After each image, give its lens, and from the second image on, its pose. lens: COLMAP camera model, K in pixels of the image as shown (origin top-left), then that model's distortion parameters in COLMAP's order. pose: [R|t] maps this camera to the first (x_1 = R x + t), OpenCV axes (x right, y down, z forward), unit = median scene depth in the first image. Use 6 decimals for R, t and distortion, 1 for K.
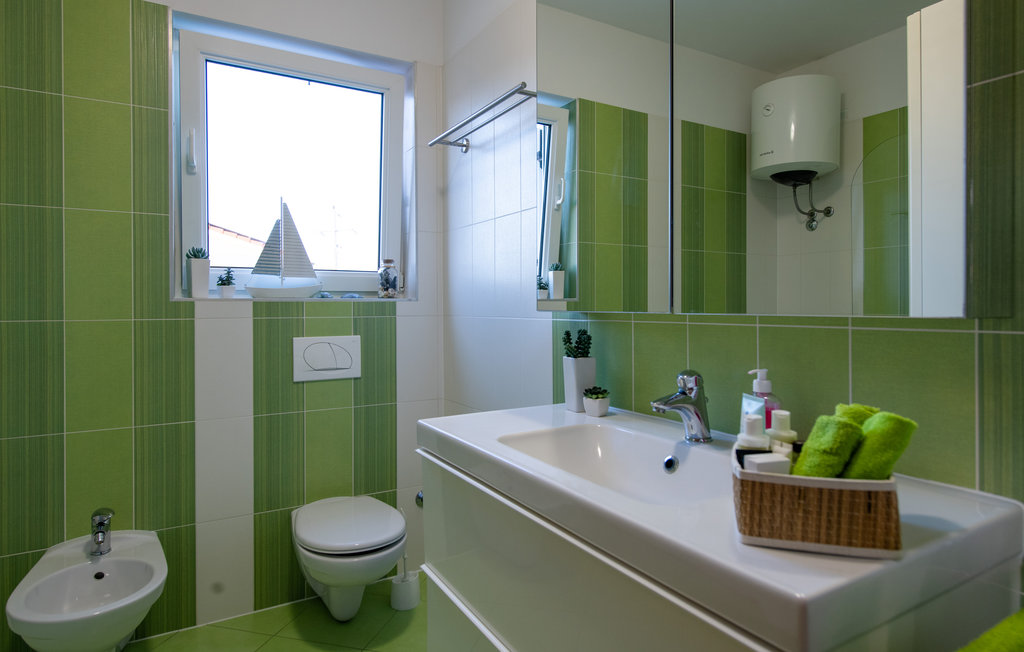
lens RADIAL K [[571.5, 0, 512.0], [0, 571.5, 326.0], [0, 0, 1]] dist [0.002199, -0.000997]
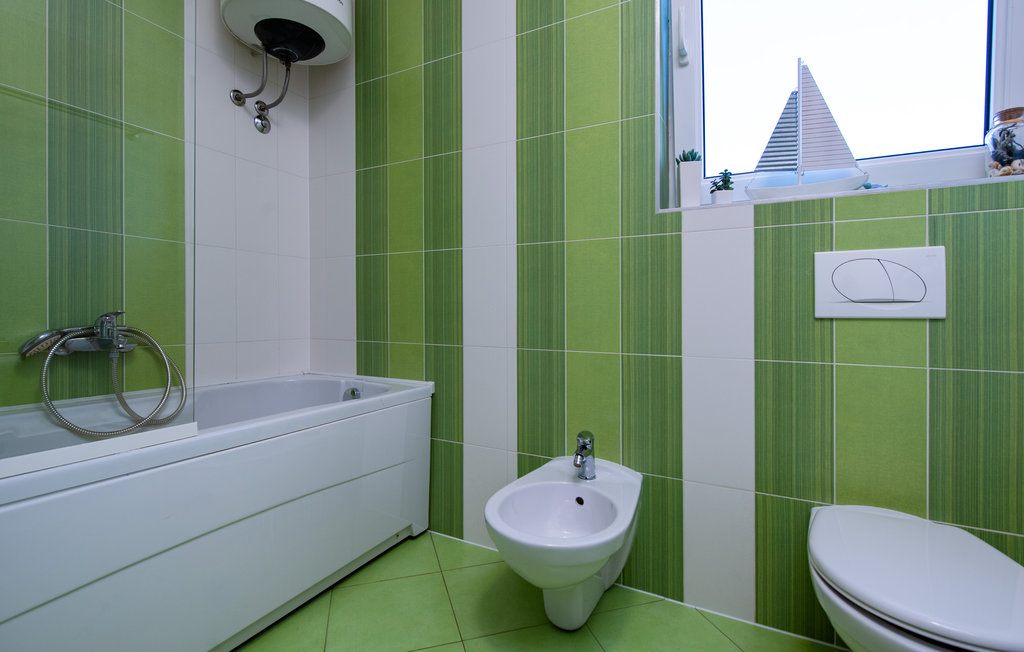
lens RADIAL K [[453.2, 0, 510.8], [0, 453.2, 309.1], [0, 0, 1]] dist [0.007103, -0.006004]
pose [[0.523538, -0.006852, -0.851975, -0.111339], [-0.035562, 0.998920, -0.029887, 0.120691], [0.851260, 0.045945, 0.522729, 0.414497]]
